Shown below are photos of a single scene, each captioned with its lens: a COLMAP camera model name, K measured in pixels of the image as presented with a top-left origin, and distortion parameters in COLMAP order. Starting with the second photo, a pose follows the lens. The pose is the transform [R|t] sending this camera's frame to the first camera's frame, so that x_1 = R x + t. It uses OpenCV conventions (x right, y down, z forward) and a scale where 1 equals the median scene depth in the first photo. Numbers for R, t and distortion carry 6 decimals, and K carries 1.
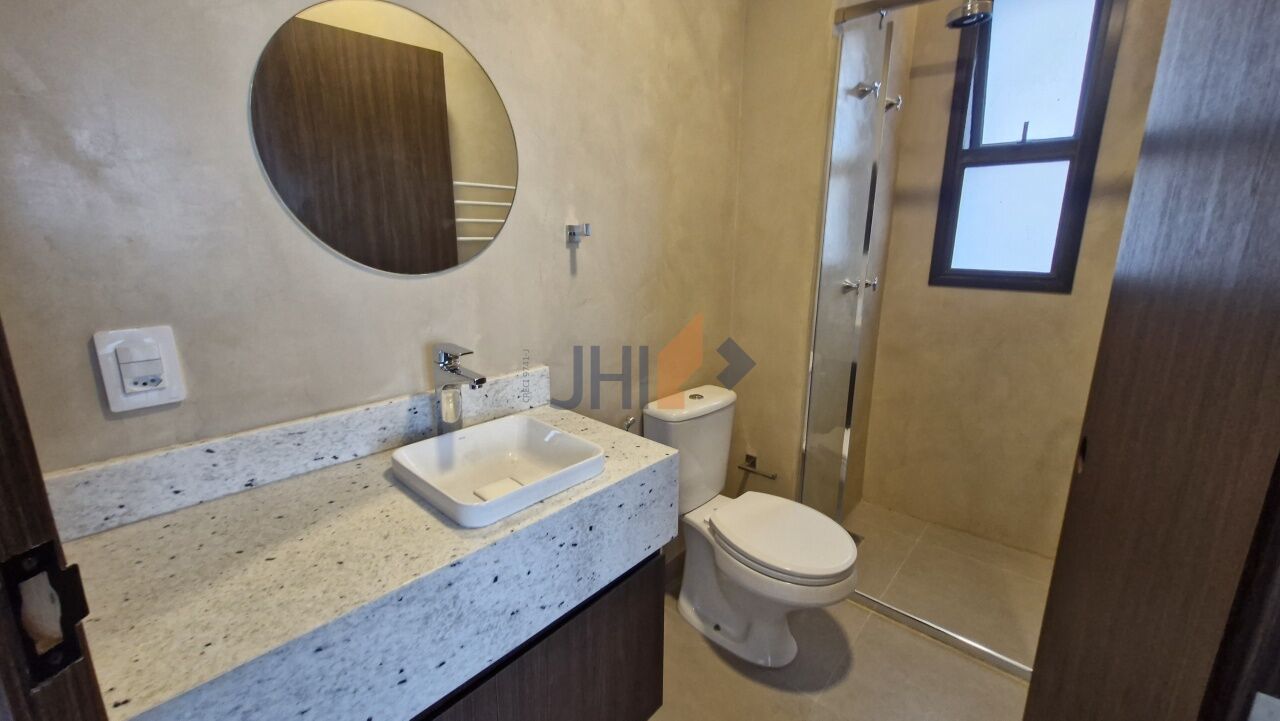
lens RADIAL K [[505.4, 0, 651.7], [0, 505.4, 348.6], [0, 0, 1]] dist [0.006218, -0.000302]
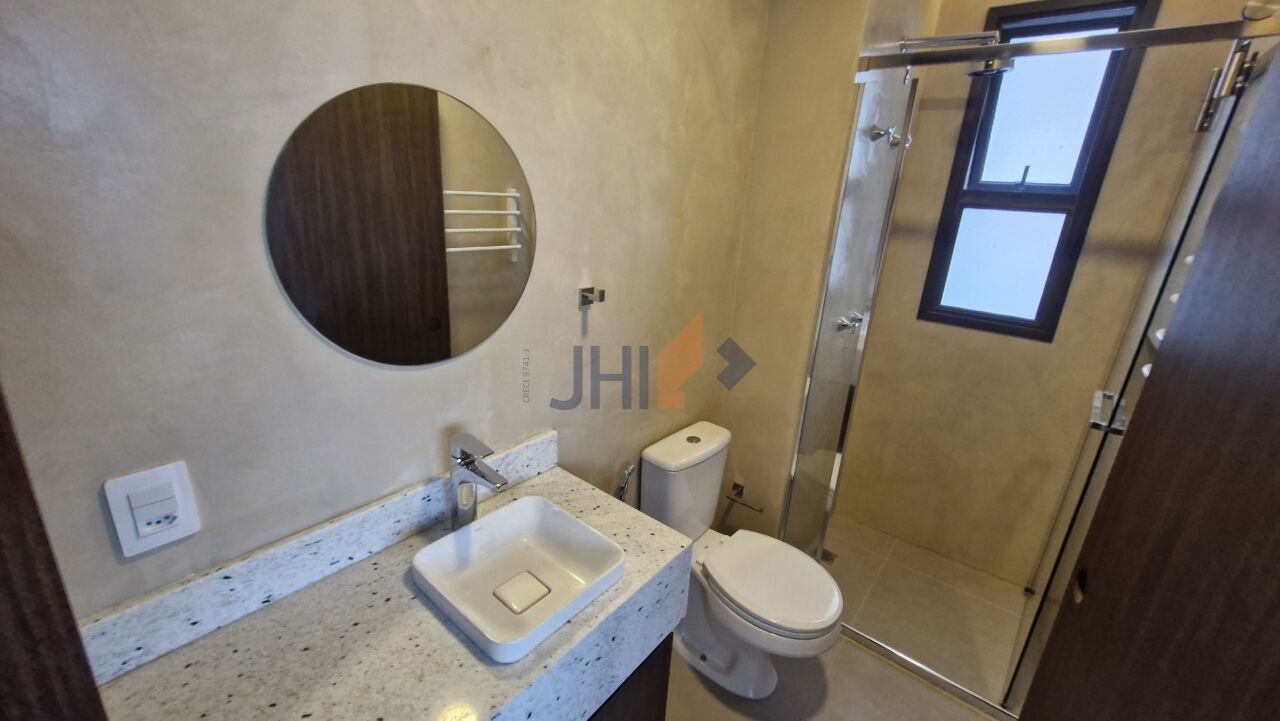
lens RADIAL K [[505.2, 0, 648.9], [0, 505.2, 348.5], [0, 0, 1]] dist [0.006347, -0.000739]
pose [[0.997215, 0.039195, 0.063452, -0.119607], [-0.044574, 0.995323, 0.085701, -0.278331], [-0.059796, -0.088291, 0.994298, 0.026242]]
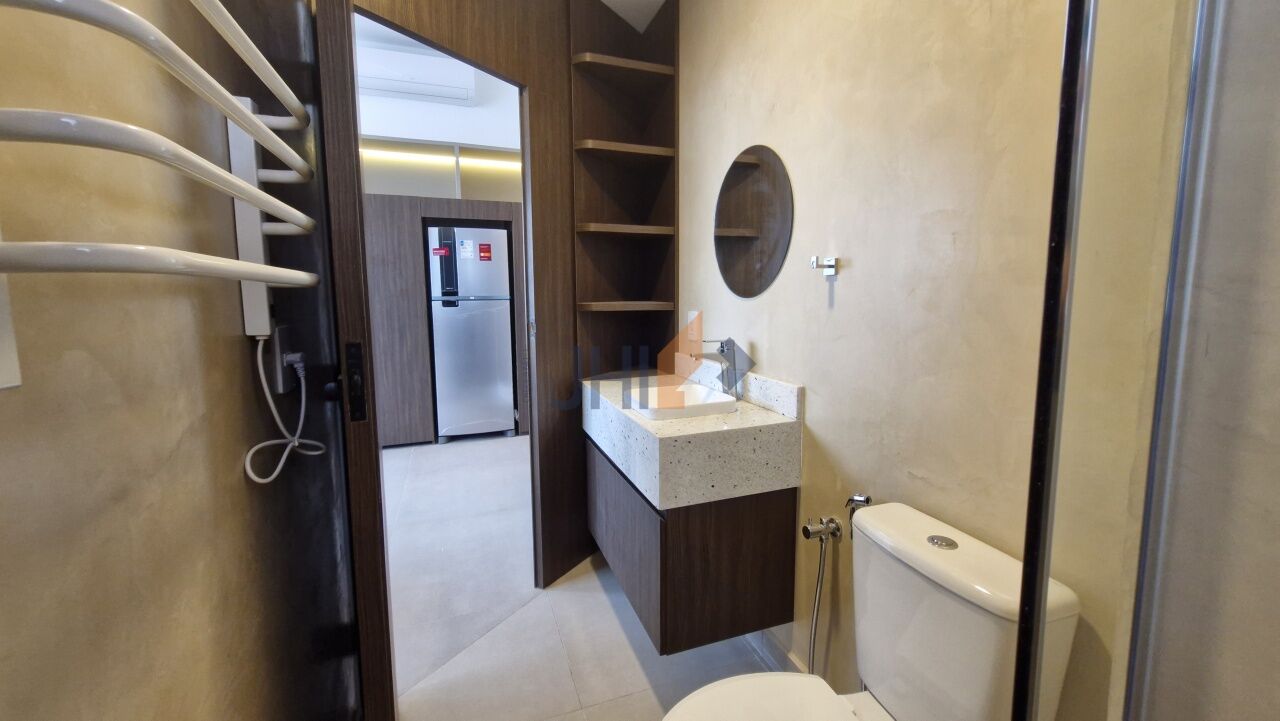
lens RADIAL K [[505.2, 0, 648.9], [0, 505.2, 348.5], [0, 0, 1]] dist [0.006347, -0.000739]
pose [[-0.468439, 0.090172, -0.878882, 1.169853], [-0.186692, 0.962212, 0.198228, -0.261070], [0.863546, 0.256938, -0.433903, 1.501983]]
